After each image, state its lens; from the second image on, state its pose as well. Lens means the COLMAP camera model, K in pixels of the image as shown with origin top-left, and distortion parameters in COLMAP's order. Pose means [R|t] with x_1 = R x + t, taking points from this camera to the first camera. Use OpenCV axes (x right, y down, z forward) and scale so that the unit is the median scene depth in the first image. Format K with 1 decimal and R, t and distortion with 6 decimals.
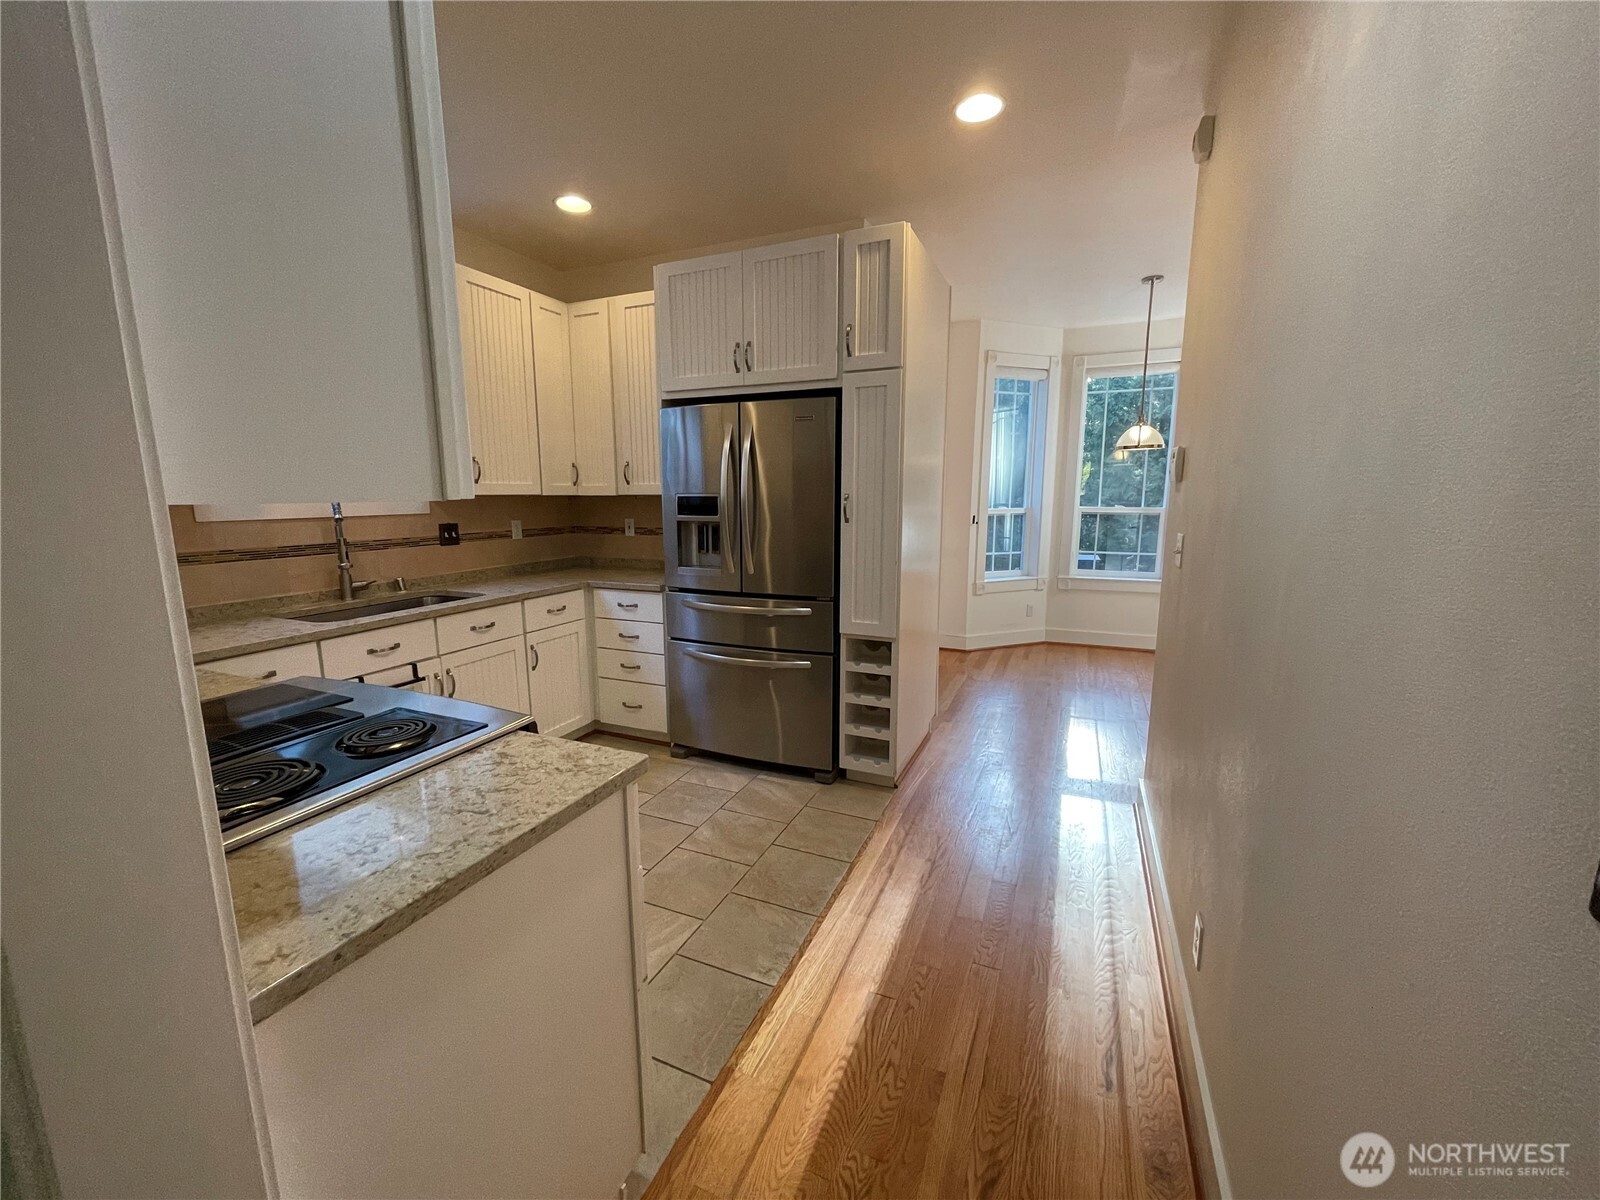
lens RADIAL K [[644.6, 0, 793.7], [0, 644.6, 602.4], [0, 0, 1]] dist [-0.001809, -0.000336]
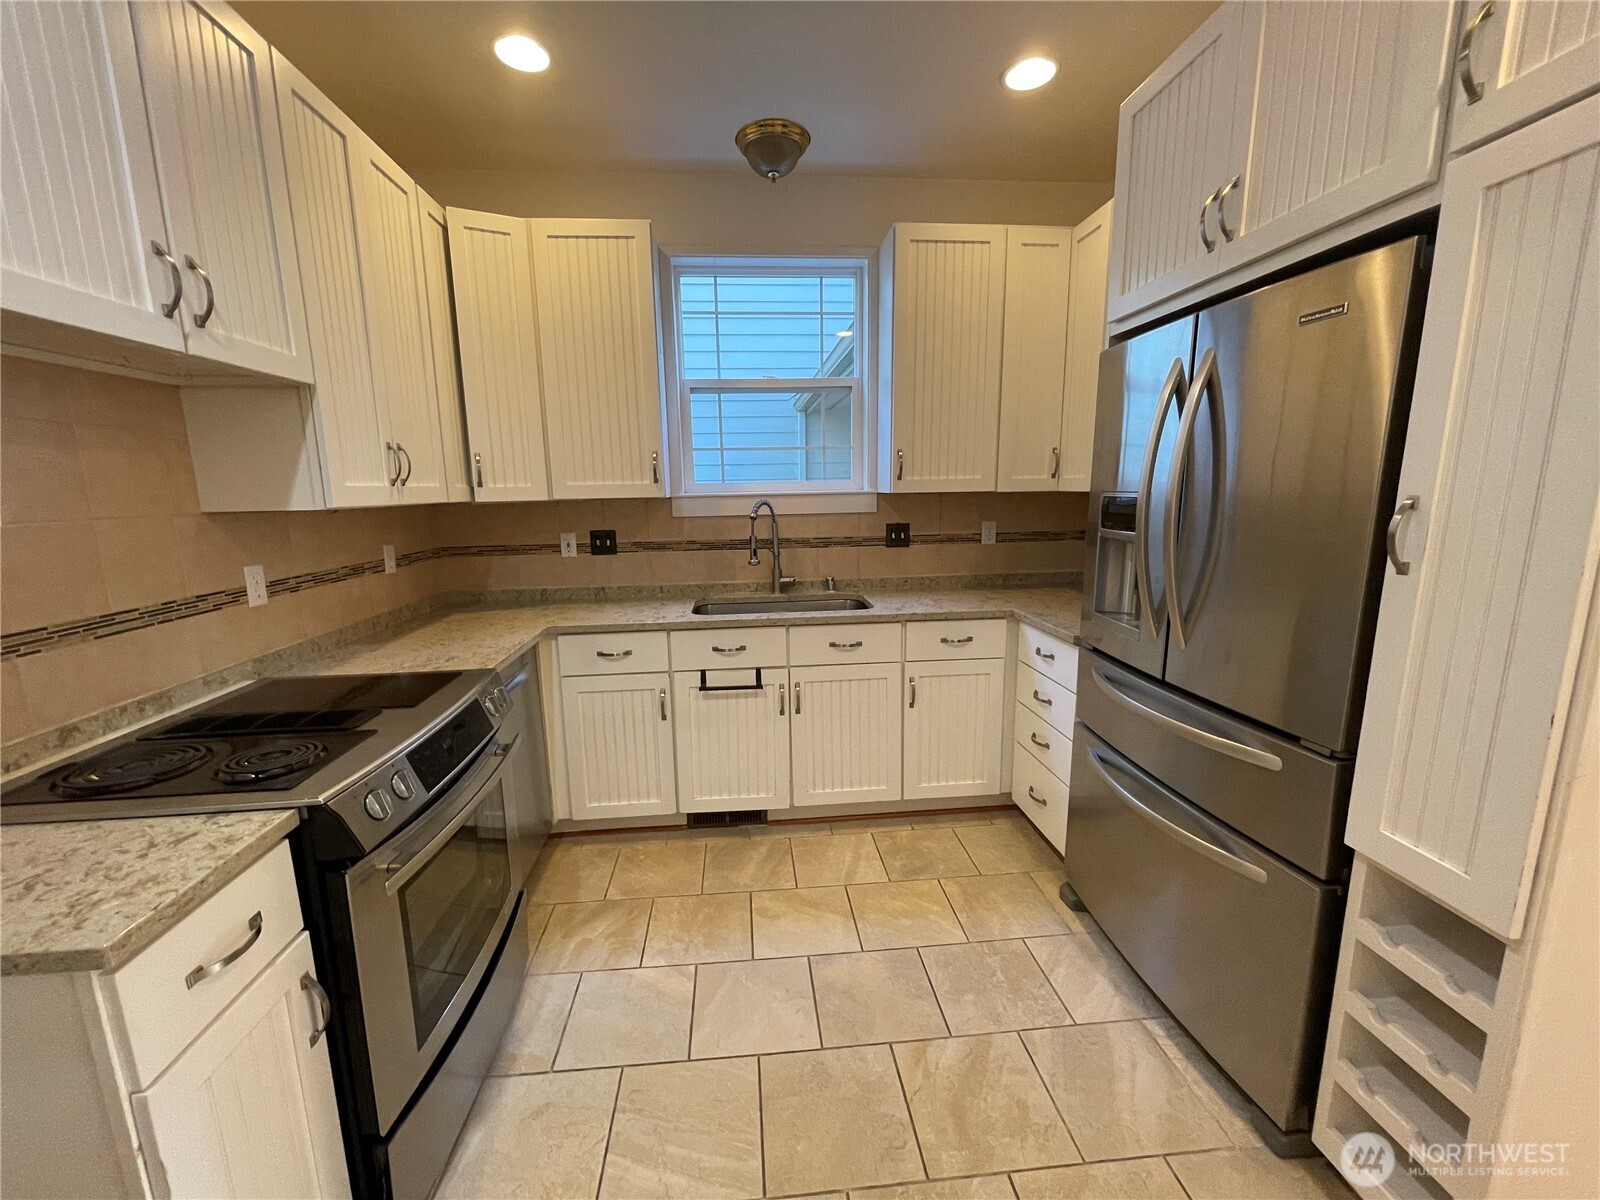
lens RADIAL K [[644.6, 0, 793.7], [0, 644.6, 602.4], [0, 0, 1]] dist [-0.001809, -0.000336]
pose [[0.483323, 0.150559, -0.862398, 0.223304], [-0.132647, 0.986321, 0.097852, -0.091950], [0.865334, 0.067101, 0.496683, 0.479195]]
